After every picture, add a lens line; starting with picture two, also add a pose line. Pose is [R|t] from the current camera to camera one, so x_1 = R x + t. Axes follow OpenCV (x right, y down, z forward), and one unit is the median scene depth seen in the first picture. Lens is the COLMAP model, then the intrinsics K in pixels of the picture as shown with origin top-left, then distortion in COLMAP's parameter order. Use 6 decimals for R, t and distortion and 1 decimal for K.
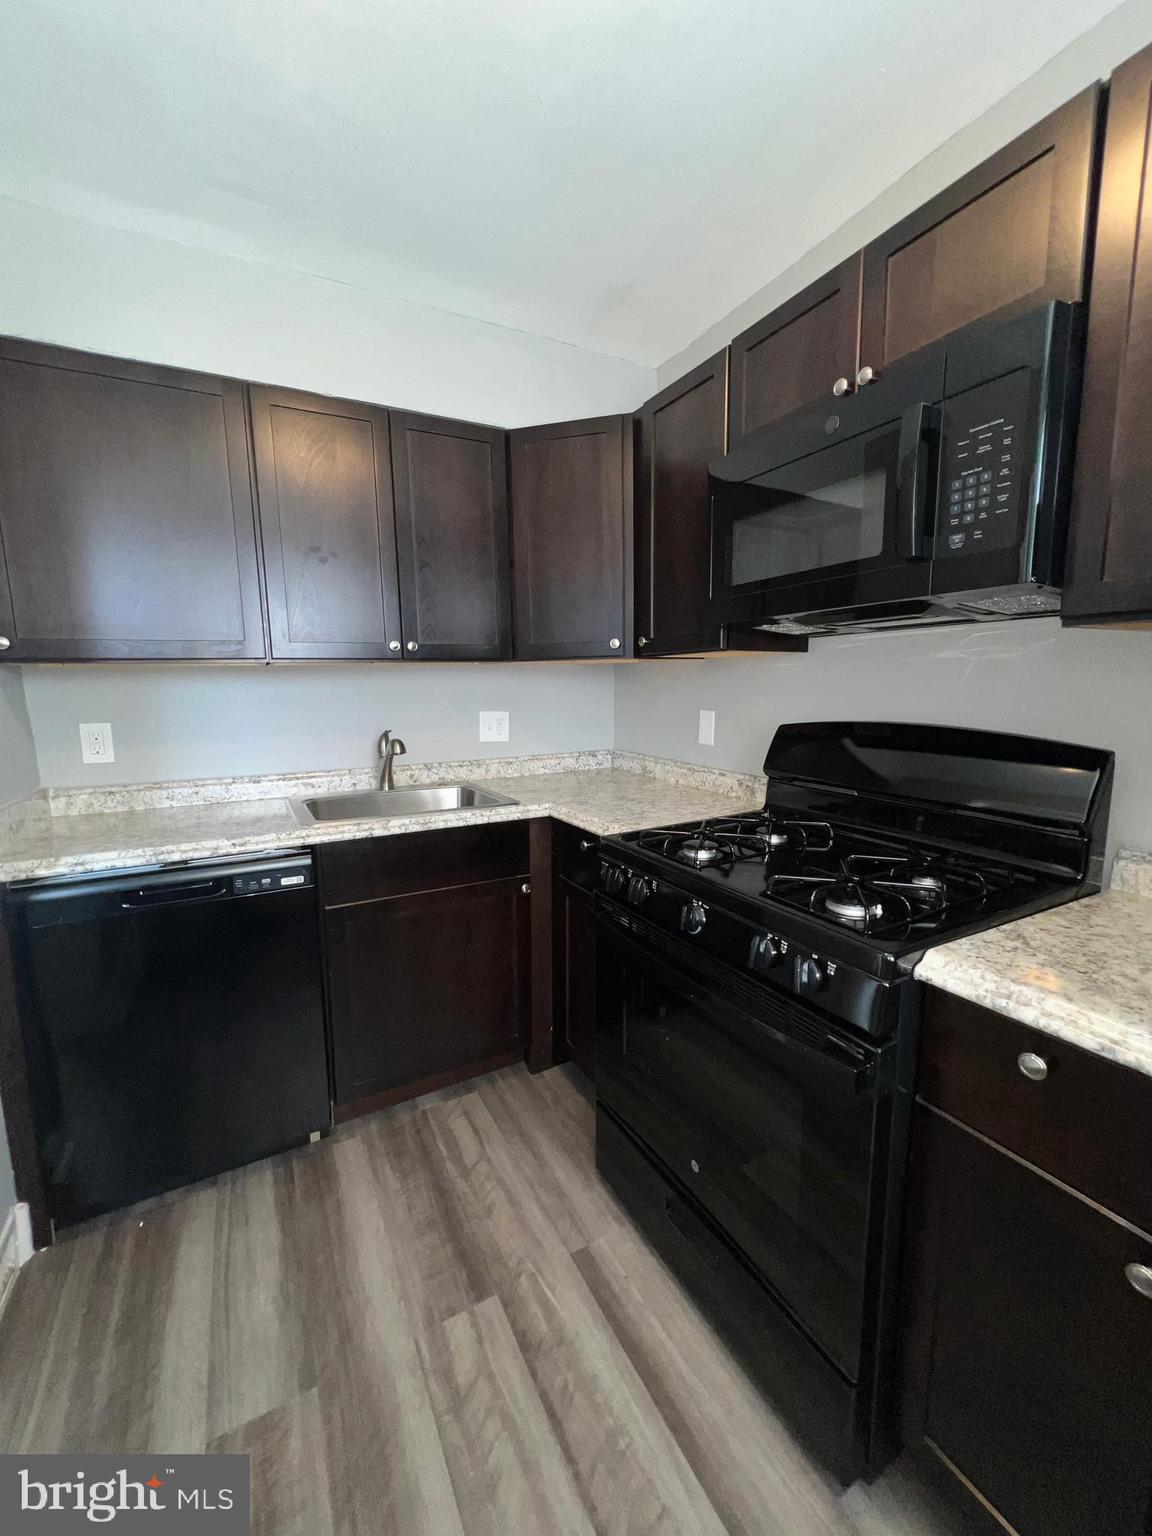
lens RADIAL K [[617.1, 0, 578.1], [0, 617.1, 766.7], [0, 0, 1]] dist [0.000877, 0.000400]
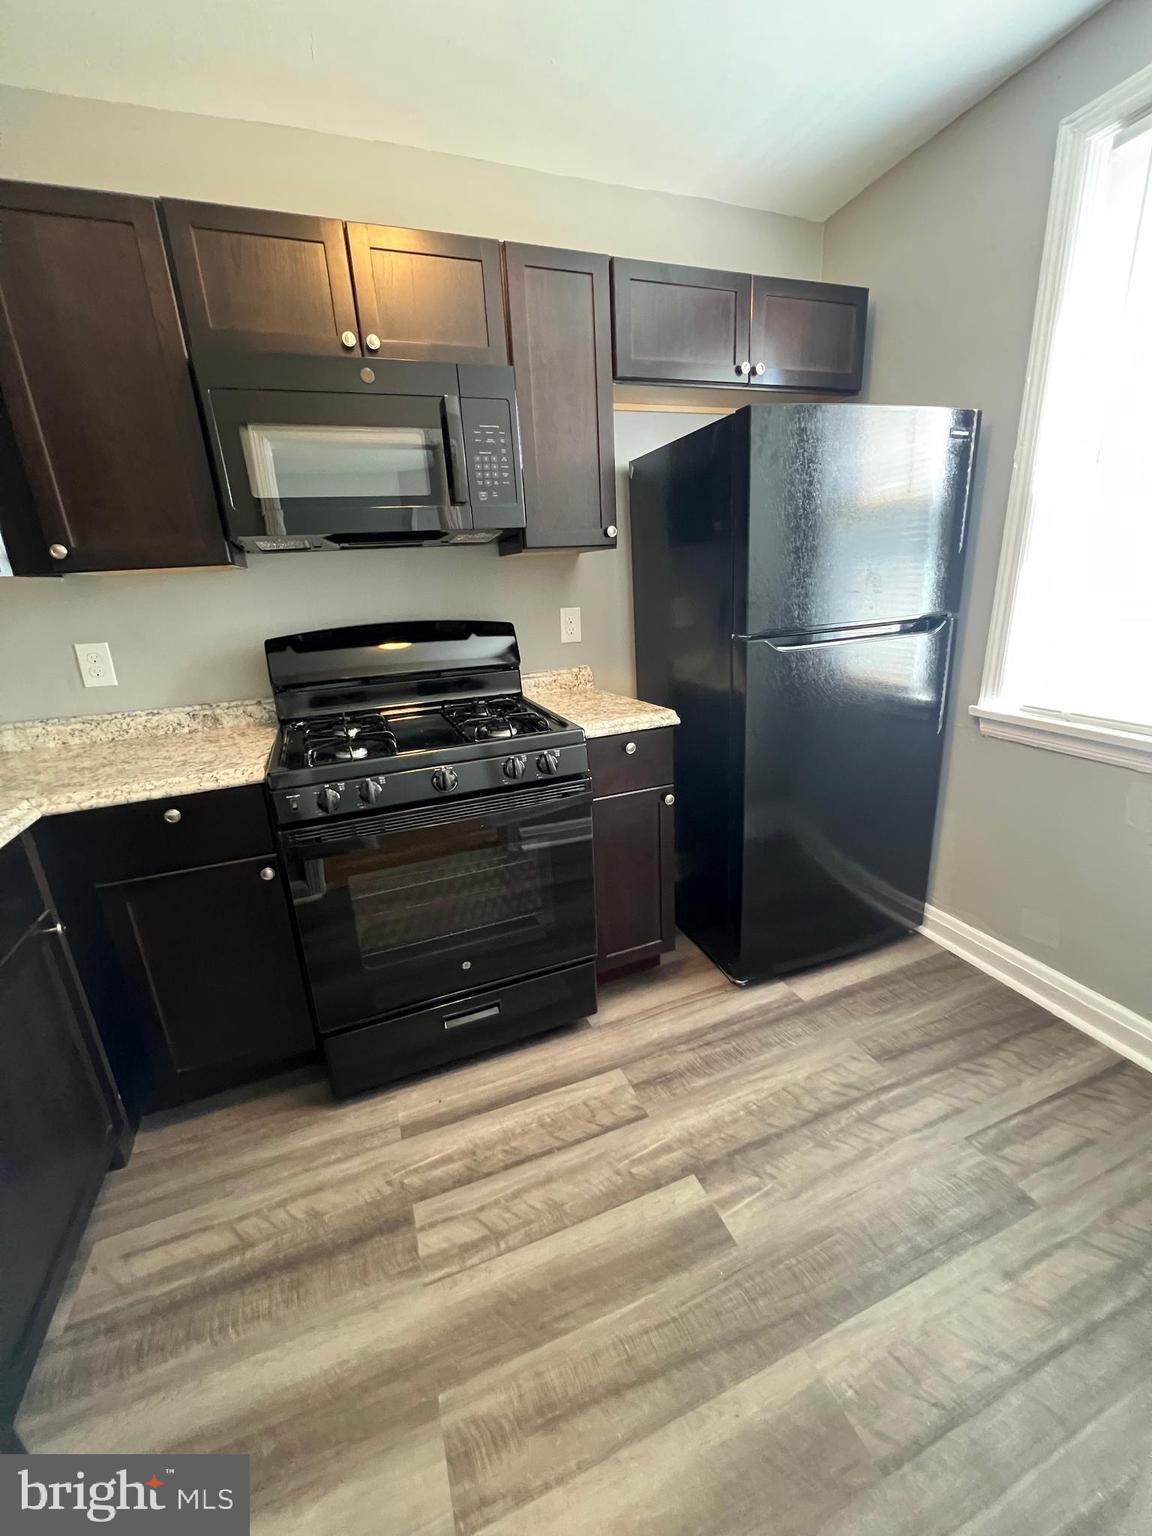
lens RADIAL K [[617.6, 0, 578.5], [0, 617.6, 765.1], [0, 0, 1]] dist [0.000321, 0.000145]
pose [[0.132070, -0.296370, 0.945898, -0.950077], [0.184479, 0.944934, 0.270310, -0.078504], [-0.973923, 0.138798, 0.179471, 0.490510]]
